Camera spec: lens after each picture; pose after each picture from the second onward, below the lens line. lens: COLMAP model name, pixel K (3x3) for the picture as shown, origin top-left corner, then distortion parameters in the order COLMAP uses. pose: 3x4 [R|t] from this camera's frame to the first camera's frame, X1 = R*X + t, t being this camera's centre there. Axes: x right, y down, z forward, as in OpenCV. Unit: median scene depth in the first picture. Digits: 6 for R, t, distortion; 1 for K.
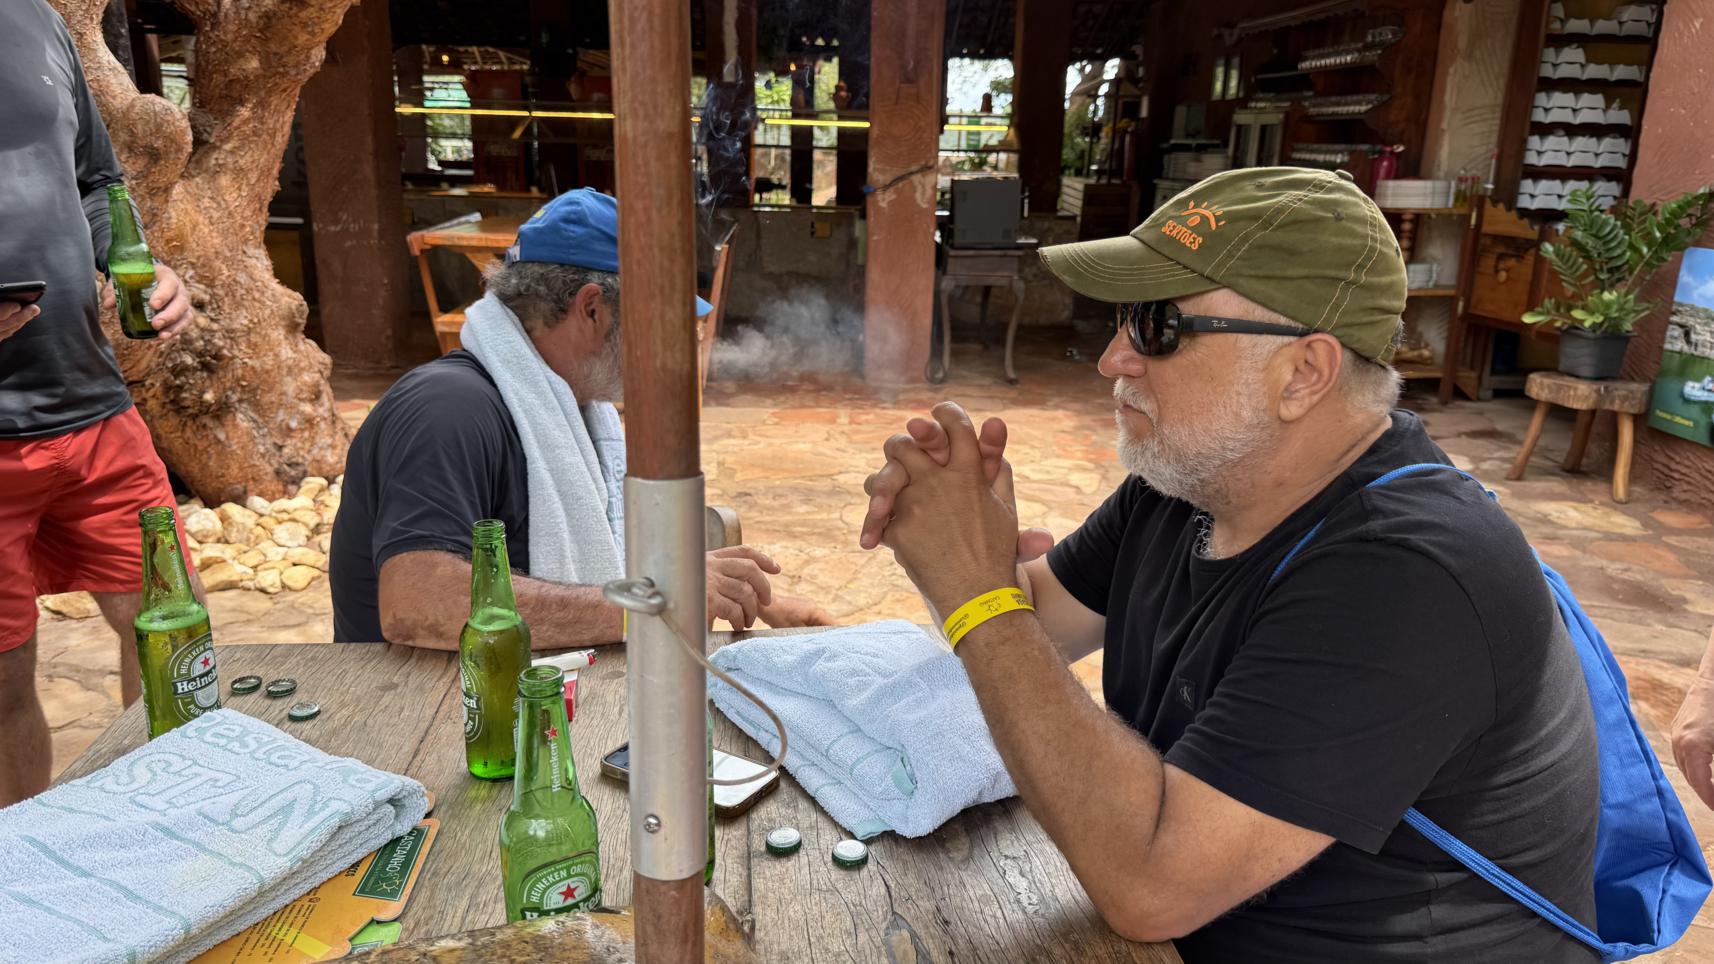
lens RADIAL K [[1210.0, 0, 851.0], [0, 1210.0, 486.9], [0, 0, 1]] dist [0.035880, -0.062952]
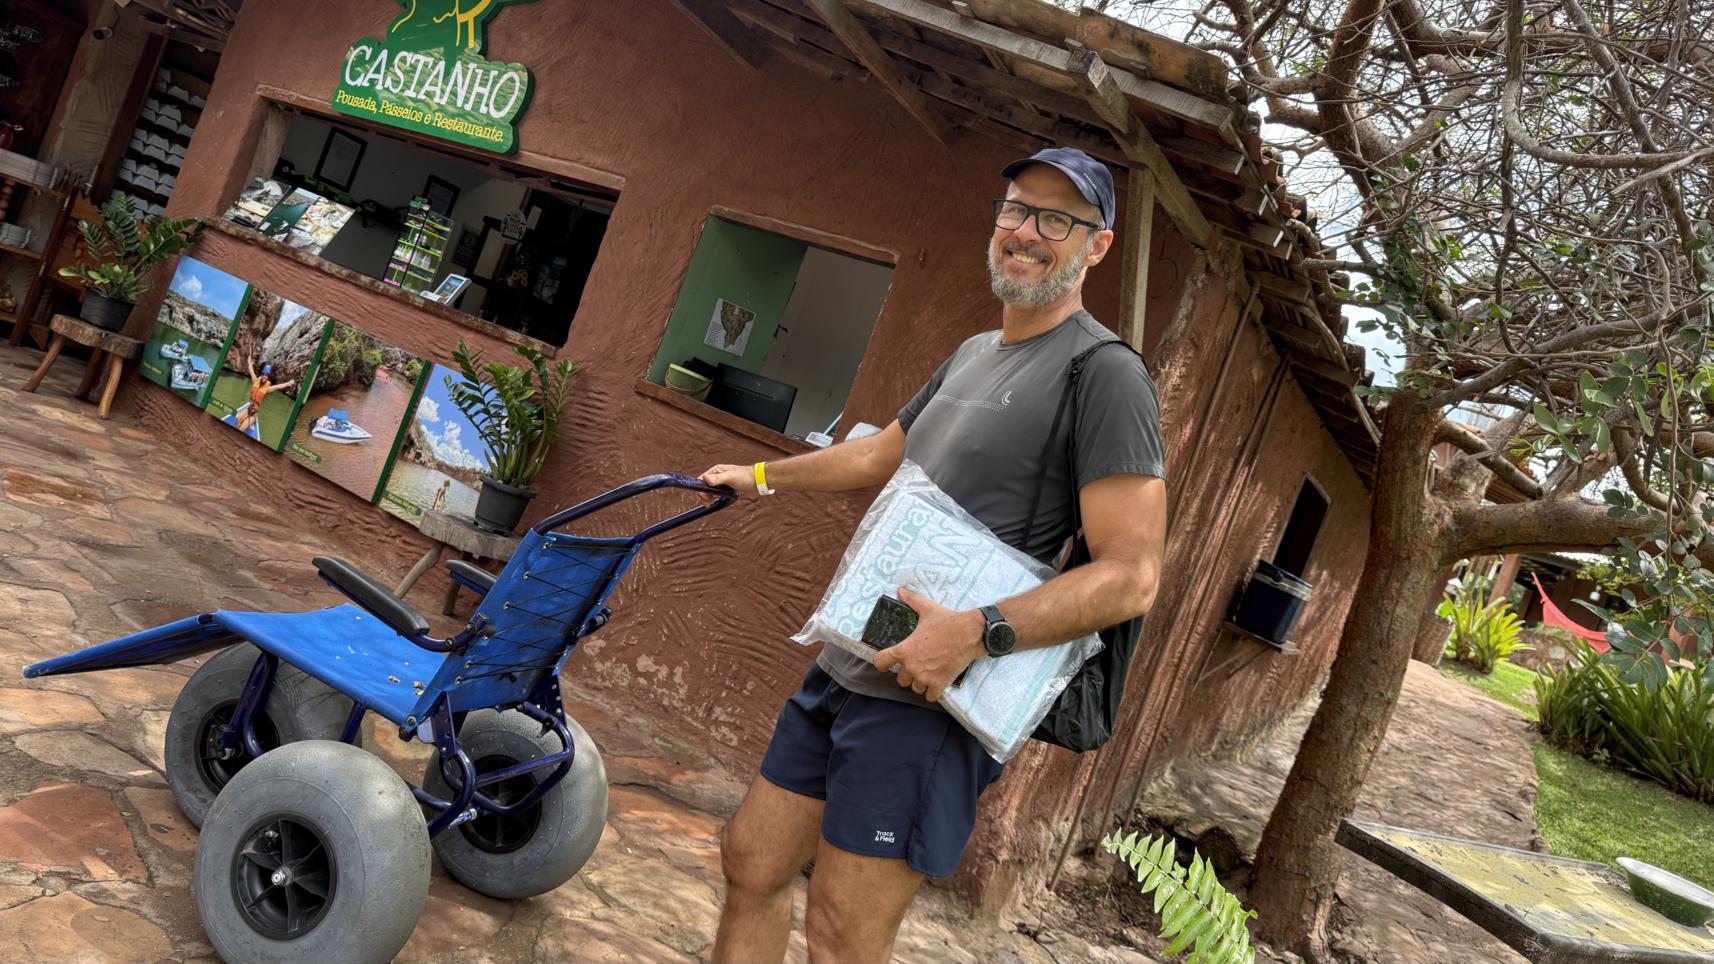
lens RADIAL K [[1210.0, 0, 871.6], [0, 1210.0, 496.4], [0, 0, 1]] dist [0.035880, -0.062952]
pose [[0.546371, 0.173418, 0.819393, -0.003169], [-0.124461, 0.984278, -0.125324, 0.128557], [-0.828244, -0.033509, 0.559365, -0.390695]]
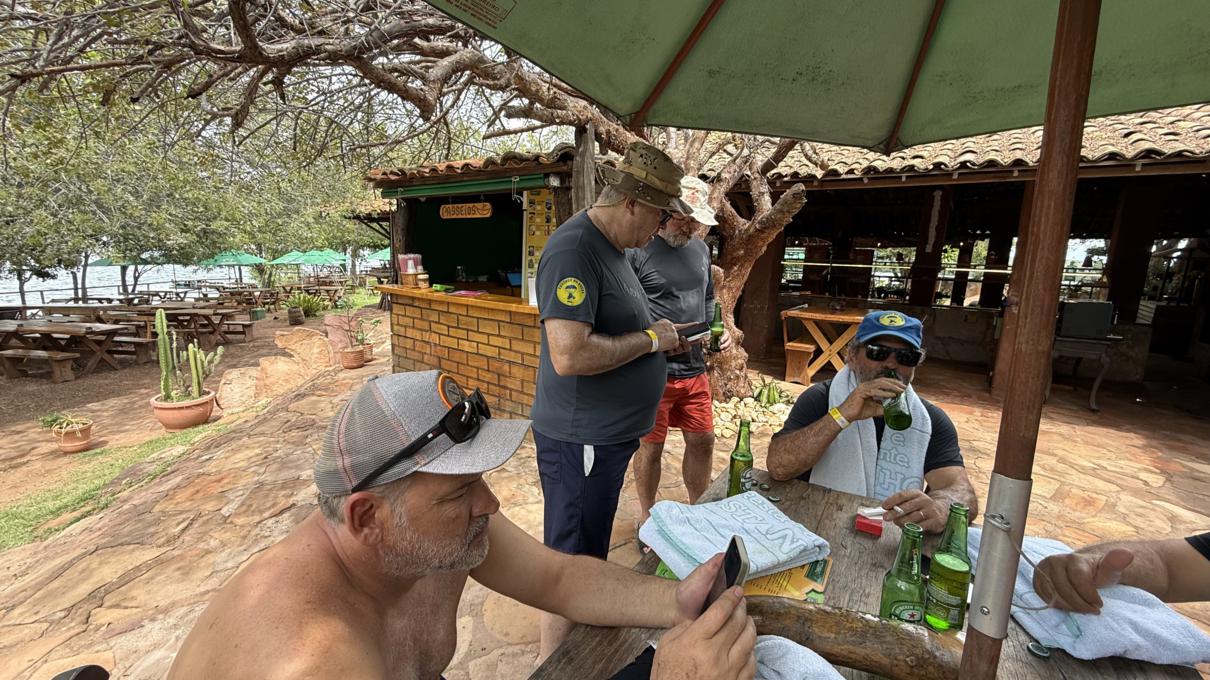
lens RADIAL K [[477.9, 0, 609.1], [0, 477.9, 339.4], [0, 0, 1]] dist [0.005229, -0.000874]
pose [[0.790039, 0.108168, -0.603439, -0.023013], [-0.186651, 0.980021, -0.068697, -0.006140], [0.583952, 0.166906, 0.794445, -0.034307]]
